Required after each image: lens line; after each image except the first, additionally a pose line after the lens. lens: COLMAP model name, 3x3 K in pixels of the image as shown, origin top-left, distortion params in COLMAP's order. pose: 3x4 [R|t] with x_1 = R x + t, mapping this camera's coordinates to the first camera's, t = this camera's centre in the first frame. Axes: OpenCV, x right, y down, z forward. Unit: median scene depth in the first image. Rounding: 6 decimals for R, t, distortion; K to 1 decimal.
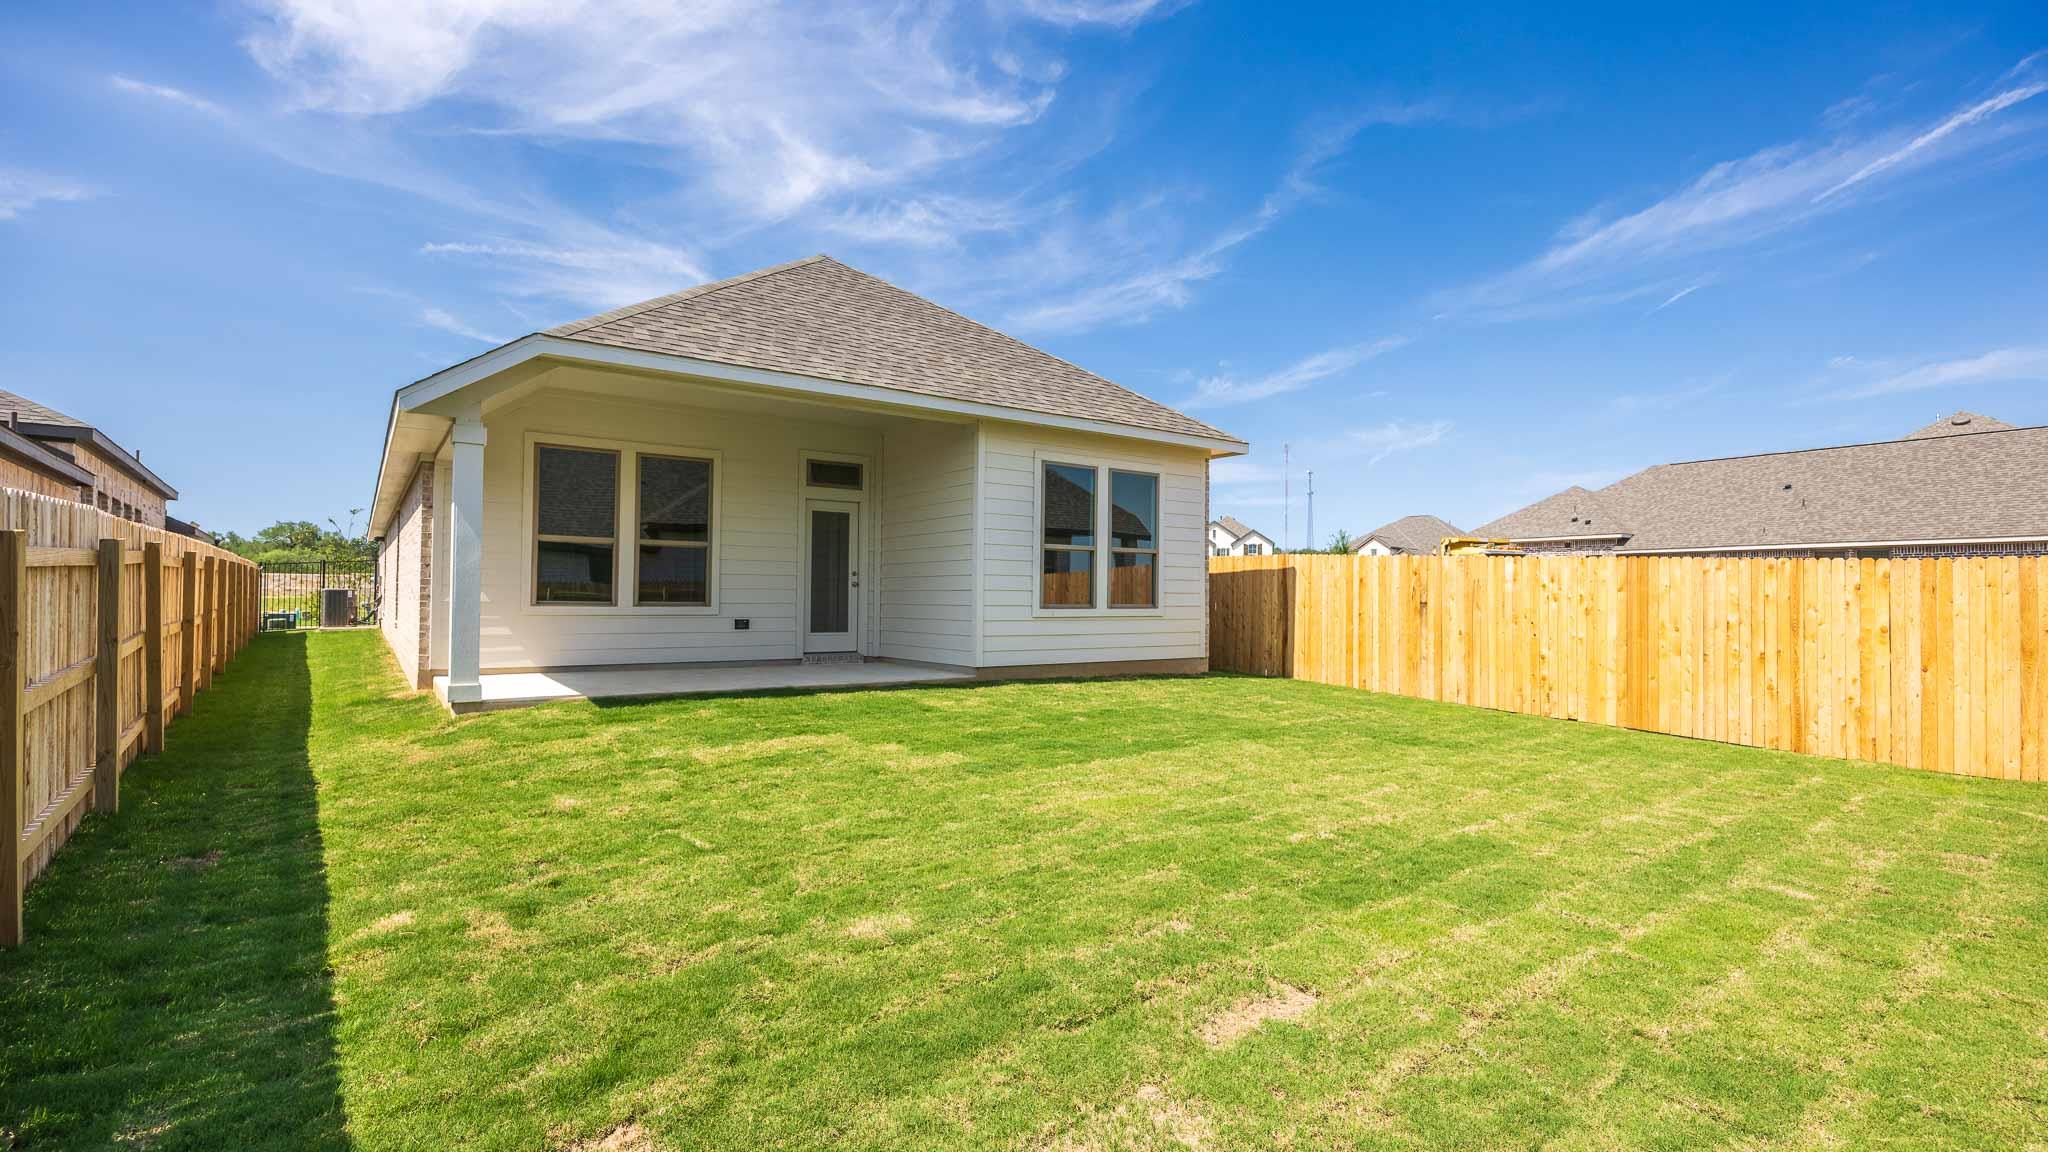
lens RADIAL K [[982.6, 0, 1023.5], [0, 982.6, 584.6], [0, 0, 1]] dist [0.000471, 0.000040]
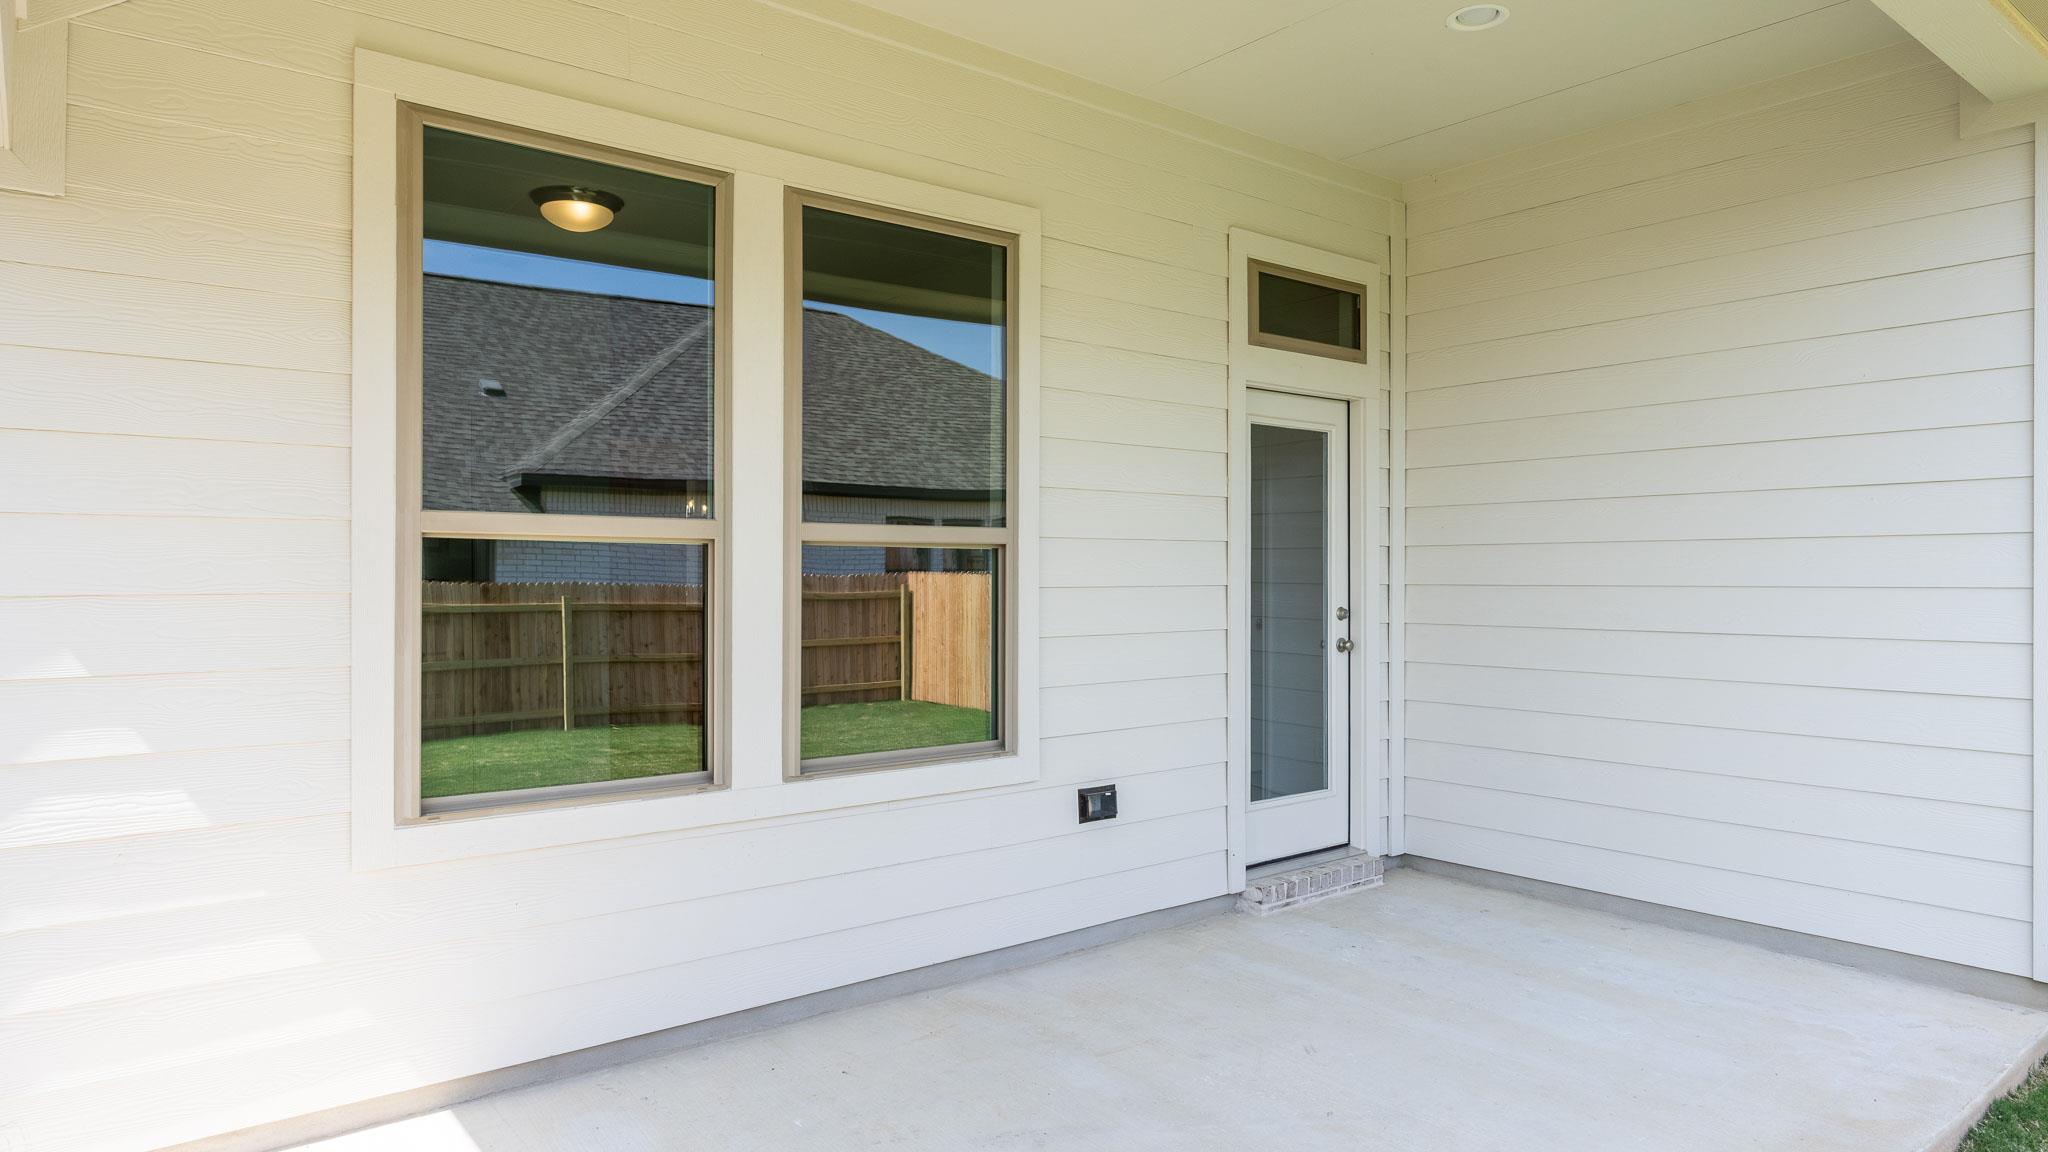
lens RADIAL K [[1264.0, 0, 1025.0], [0, 1264.0, 573.1], [0, 0, 1]] dist [-0.005573, -0.000552]
pose [[0.996036, -0.014757, 0.087714, -0.329714], [0.013201, 0.999746, 0.018293, -0.035345], [-0.087961, -0.017063, 0.995978, 0.603021]]
